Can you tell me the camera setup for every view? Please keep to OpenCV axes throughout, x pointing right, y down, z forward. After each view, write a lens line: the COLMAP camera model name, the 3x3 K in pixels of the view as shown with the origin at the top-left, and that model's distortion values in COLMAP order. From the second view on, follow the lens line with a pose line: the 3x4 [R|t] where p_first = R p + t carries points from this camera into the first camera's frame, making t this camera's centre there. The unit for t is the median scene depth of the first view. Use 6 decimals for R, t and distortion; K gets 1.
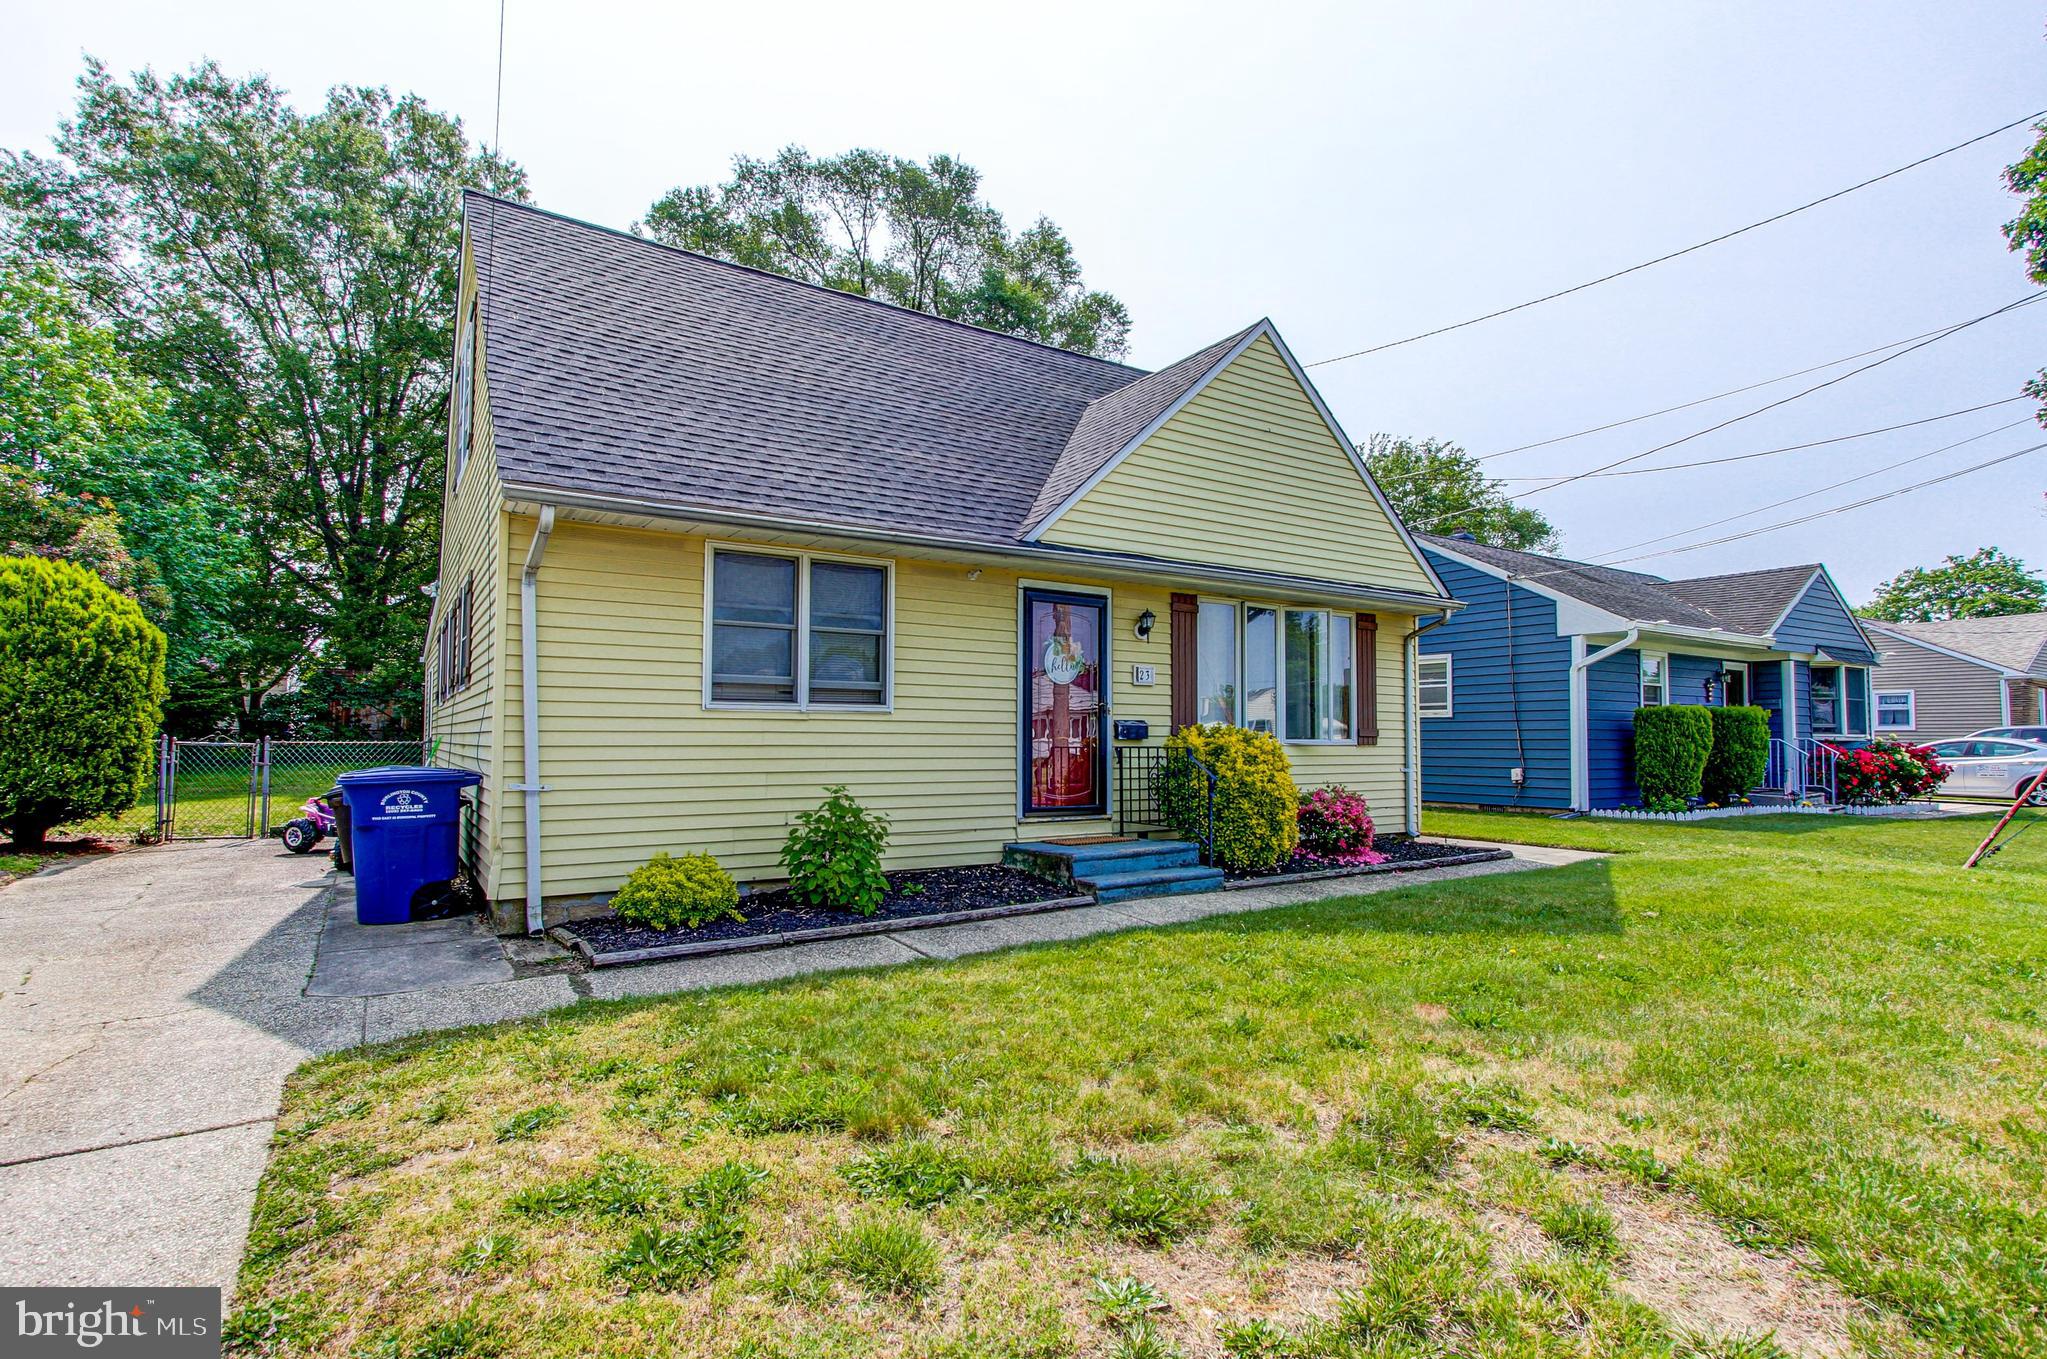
lens RADIAL K [[1013.7, 0, 1071.1], [0, 1013.7, 699.9], [0, 0, 1]] dist [-0.001569, -0.000248]
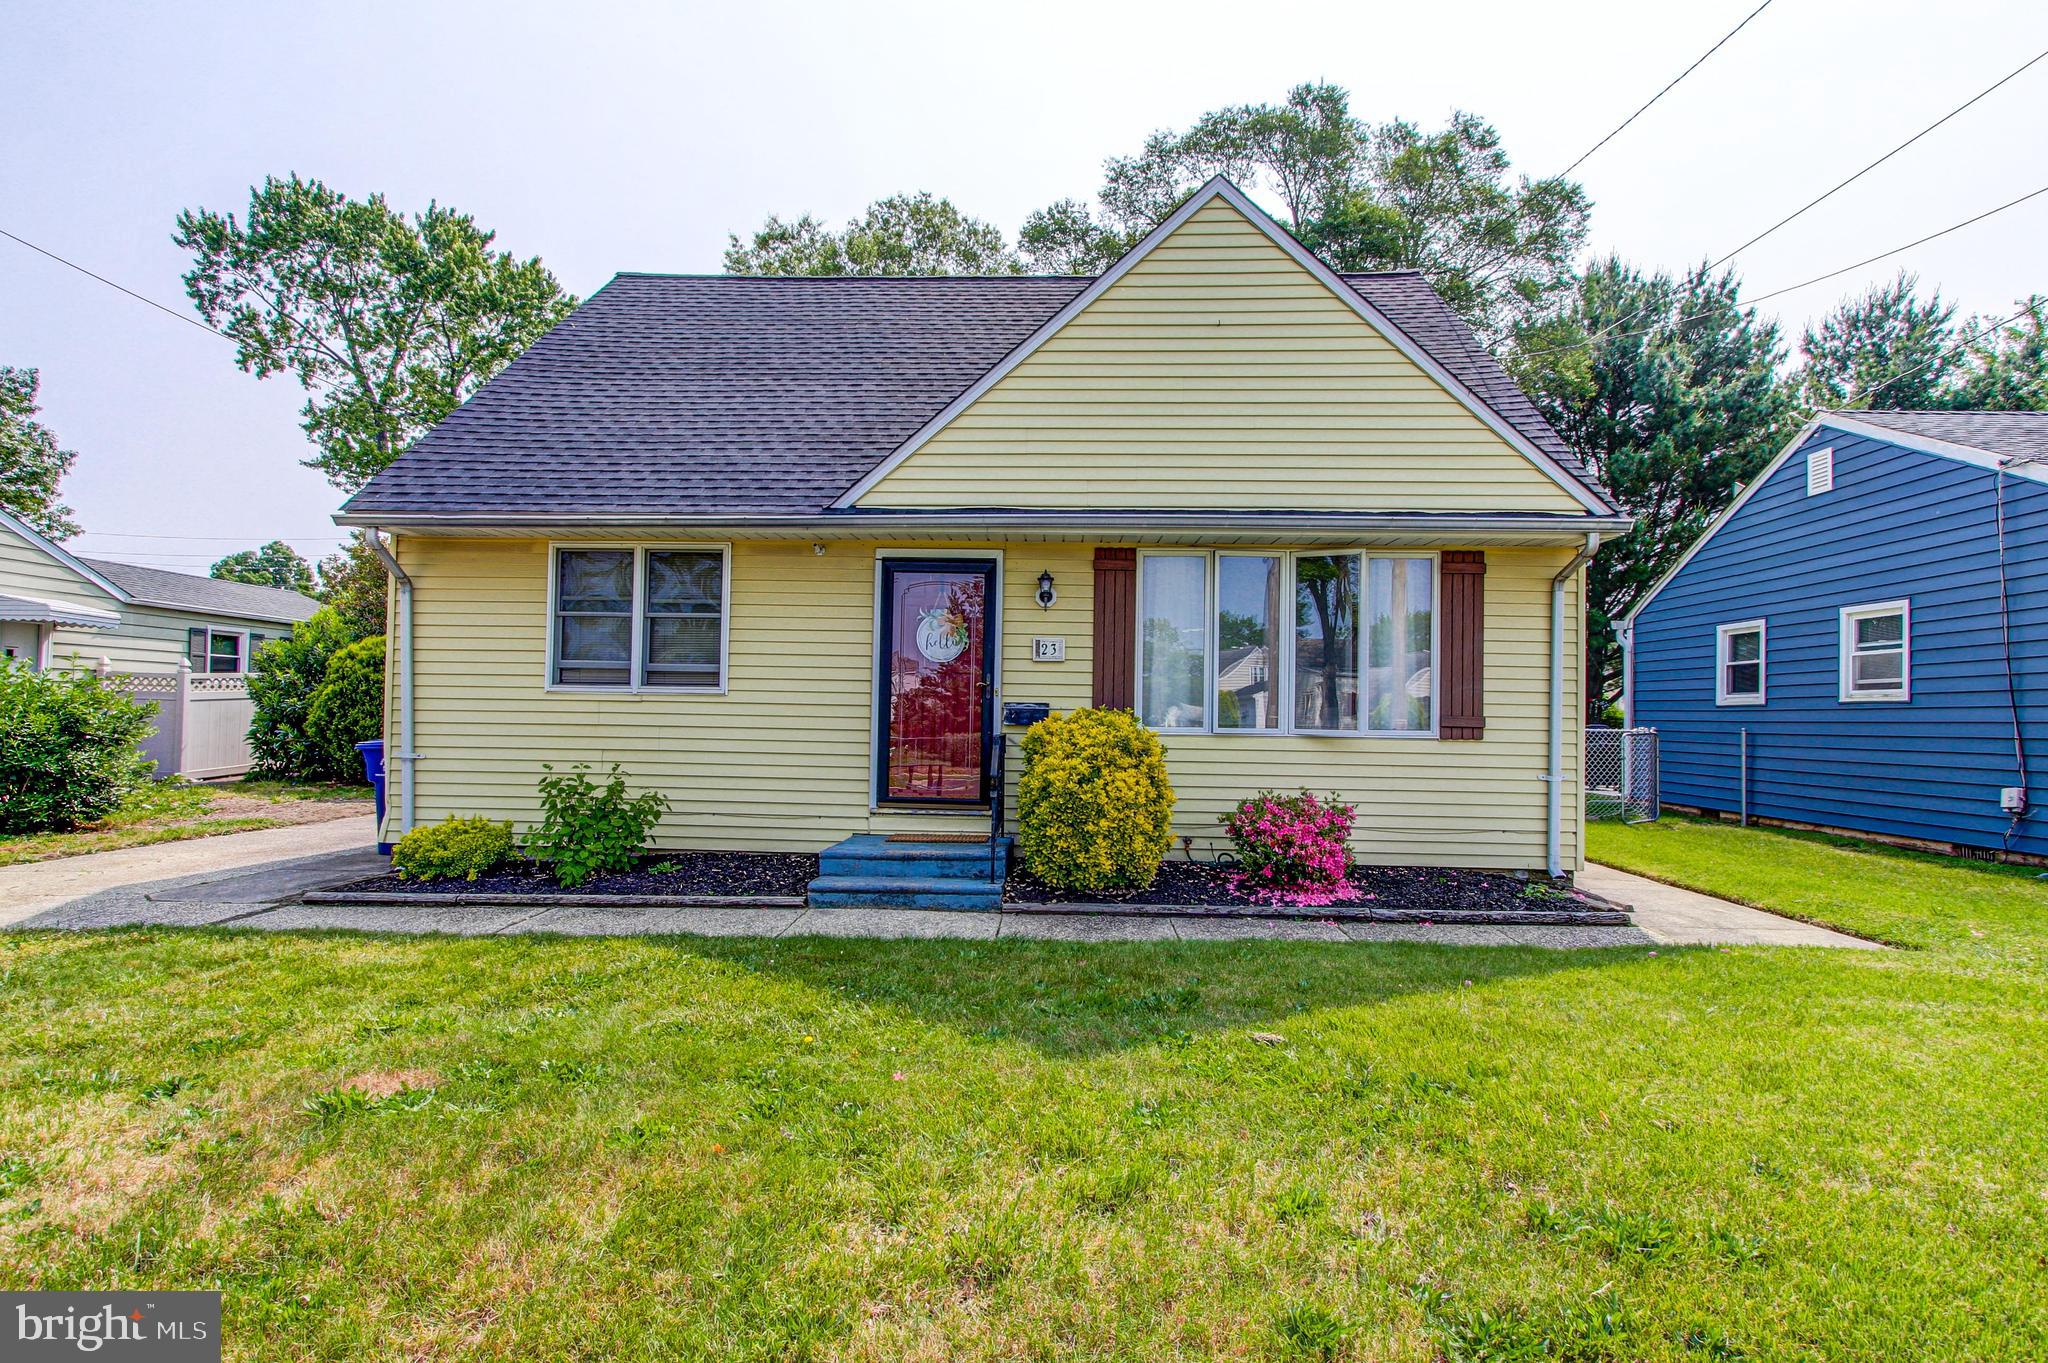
lens RADIAL K [[1000.7, 0, 1044.9], [0, 1000.7, 702.1], [0, 0, 1]] dist [-0.004366, 0.006392]
pose [[0.800964, 0.000287, -0.598713, 0.583613], [0.009146, 0.999877, 0.012715, 0.009092], [0.598643, -0.015660, 0.800863, 0.339842]]
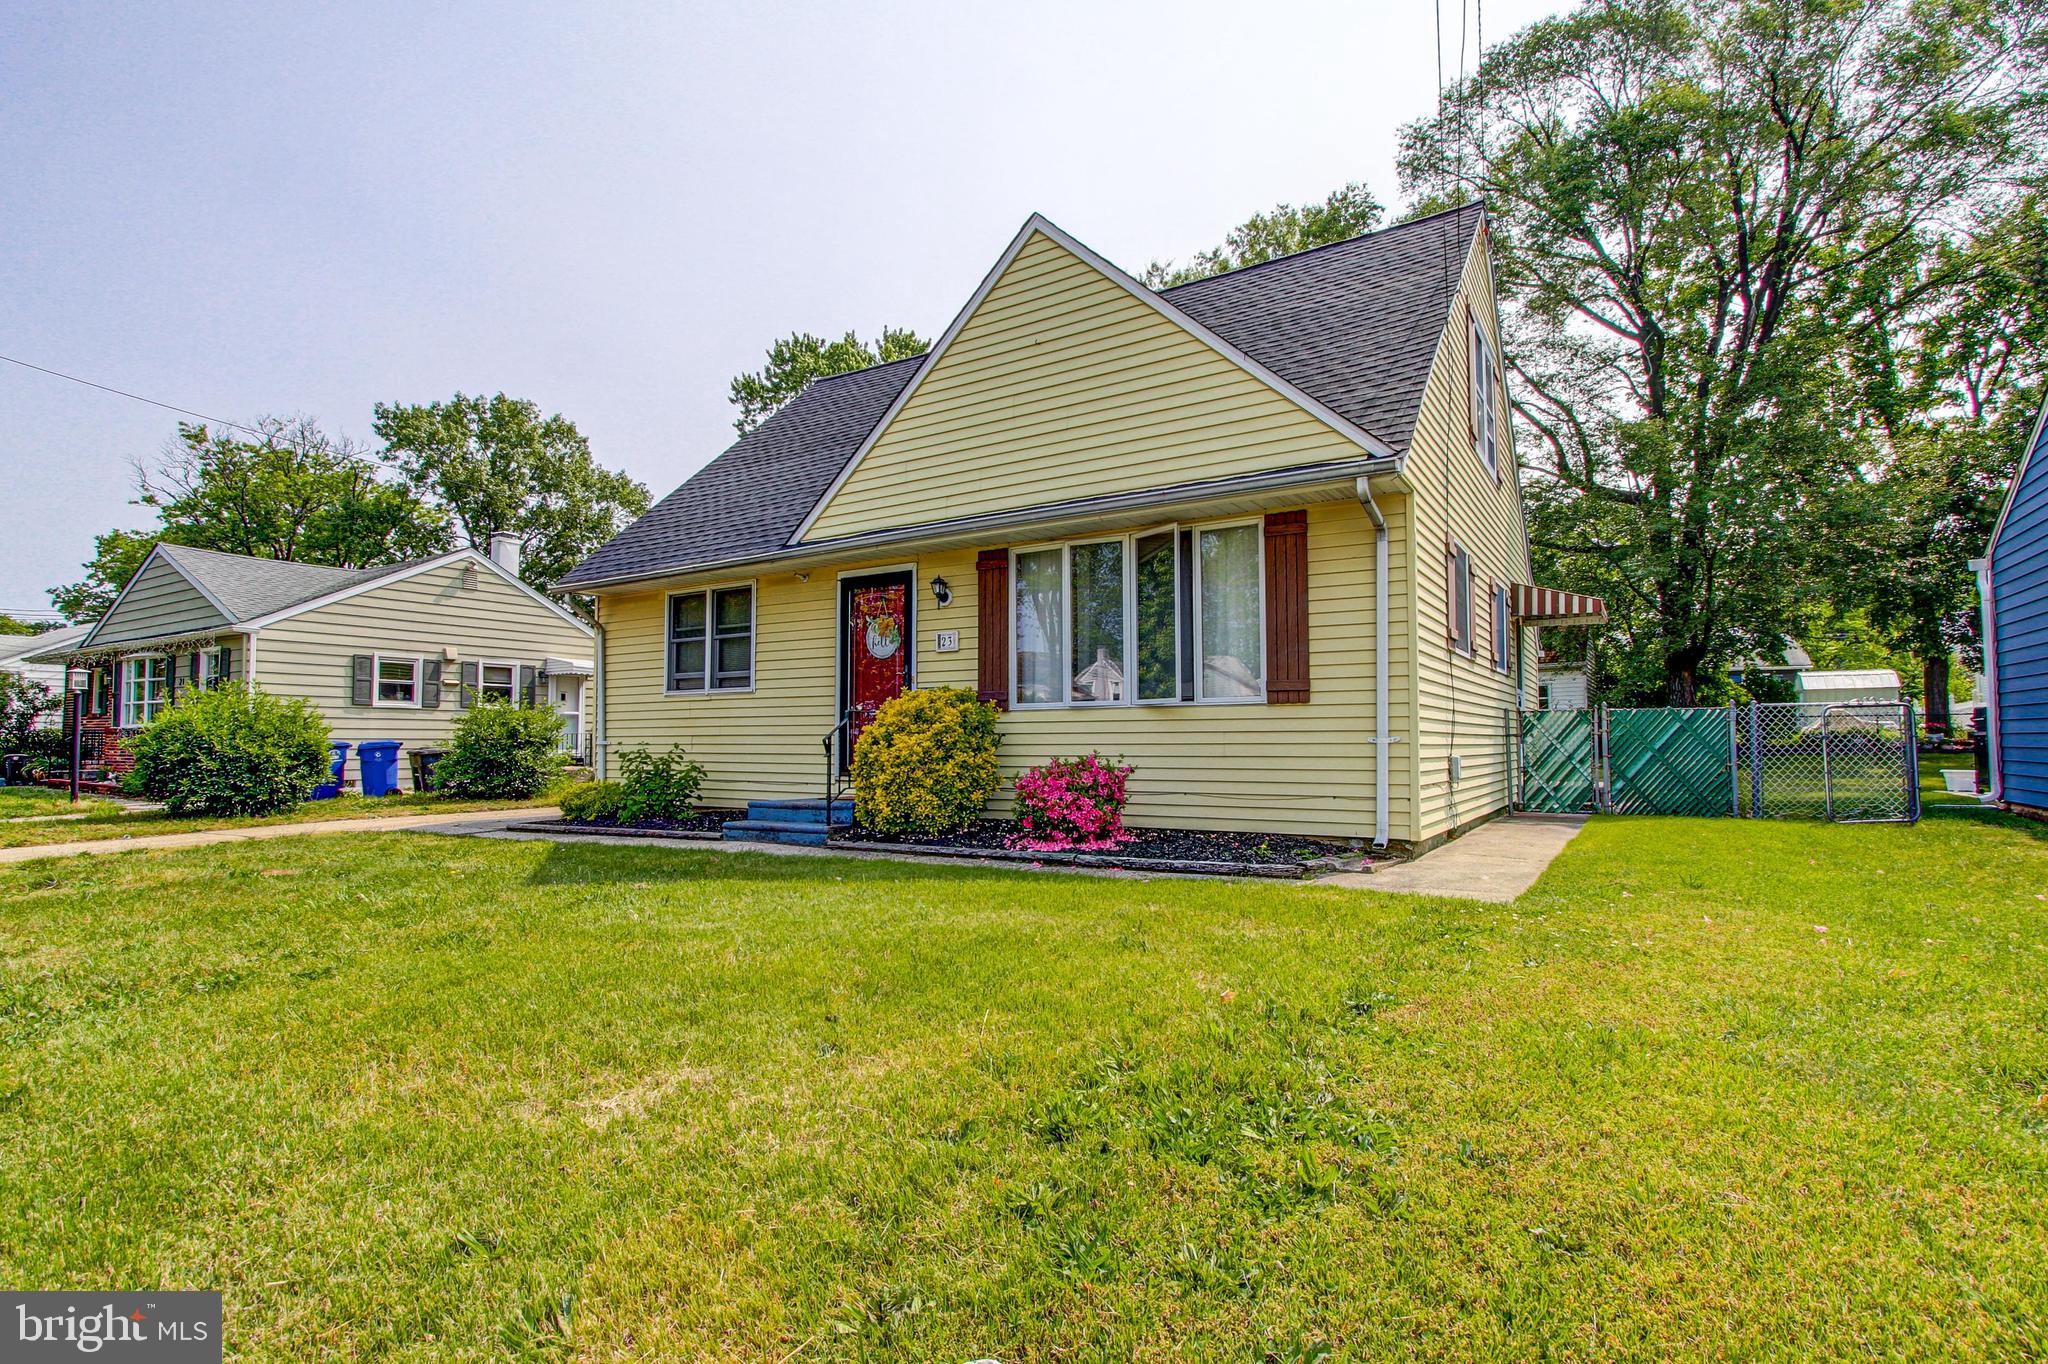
lens RADIAL K [[1026.4, 0, 1020.3], [0, 1026.4, 703.3], [0, 0, 1]] dist [-0.000251, 0.000688]
pose [[0.378710, -0.042077, -0.924559, 1.061599], [0.039711, 0.998785, -0.029190, 0.070700], [0.924663, -0.025660, 0.379920, 0.699154]]
